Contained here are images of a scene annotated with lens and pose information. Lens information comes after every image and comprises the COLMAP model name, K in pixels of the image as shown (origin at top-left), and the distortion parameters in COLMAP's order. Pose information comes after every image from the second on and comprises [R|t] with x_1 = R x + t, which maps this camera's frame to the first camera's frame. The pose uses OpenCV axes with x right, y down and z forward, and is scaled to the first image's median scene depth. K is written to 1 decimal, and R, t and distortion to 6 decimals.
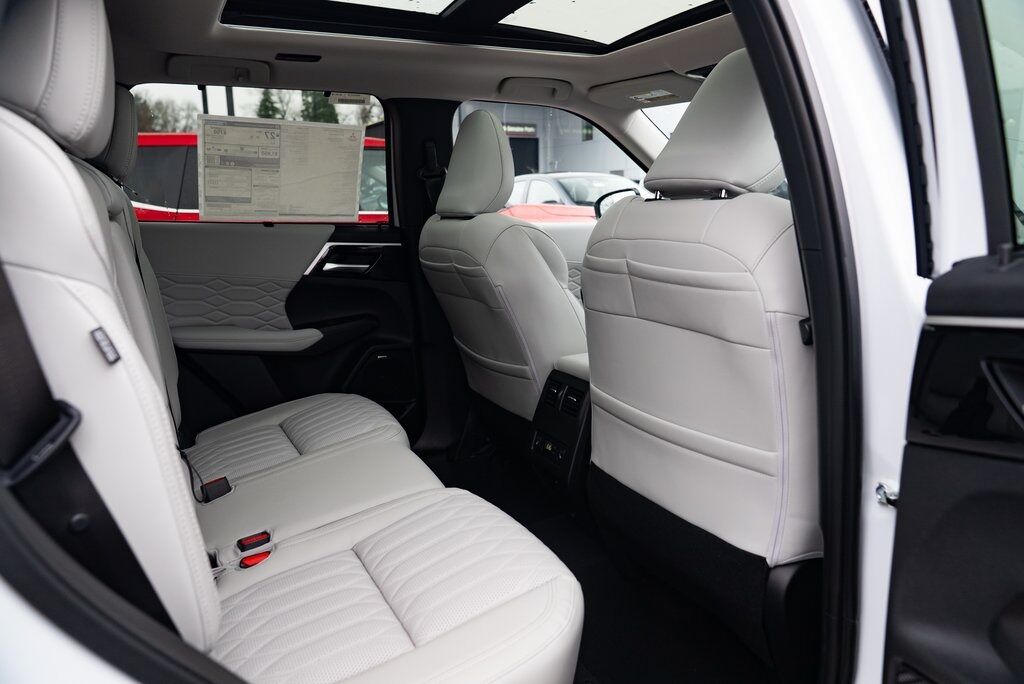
lens RADIAL K [[695.7, 0, 512.4], [0, 695.7, 346.9], [0, 0, 1]] dist [-0.039989, 0.025051]
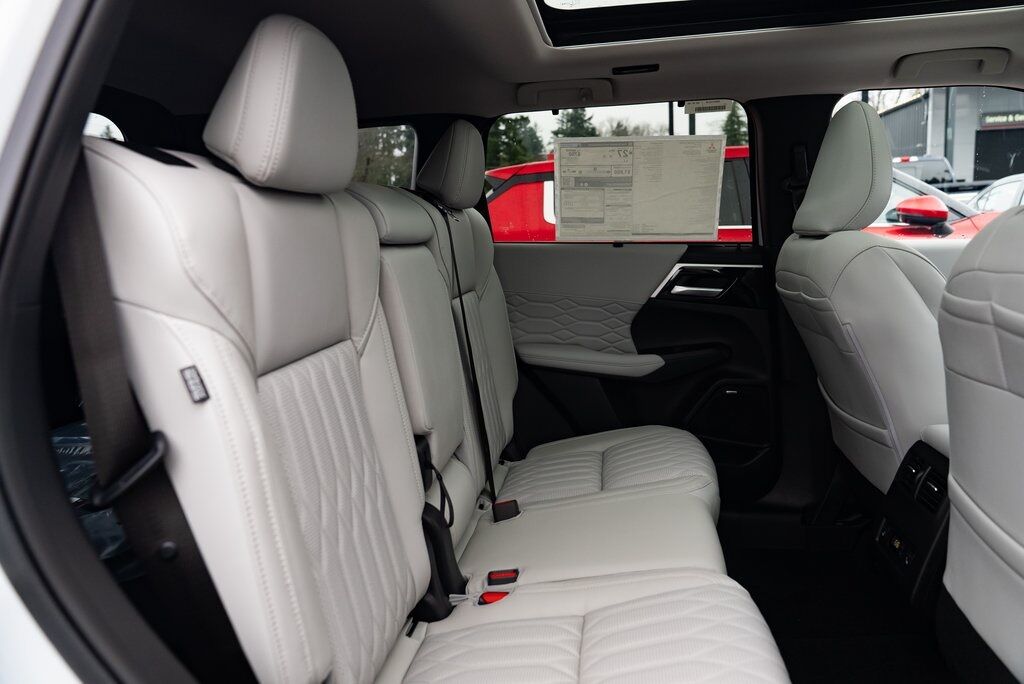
lens RADIAL K [[695.7, 0, 518.8], [0, 695.7, 345.1], [0, 0, 1]] dist [-0.039989, 0.025051]
pose [[0.810358, 0.075970, -0.580989, 0.127191], [-0.087384, 0.996140, 0.008372, -0.036206], [0.579382, 0.043985, 0.813868, 0.146468]]
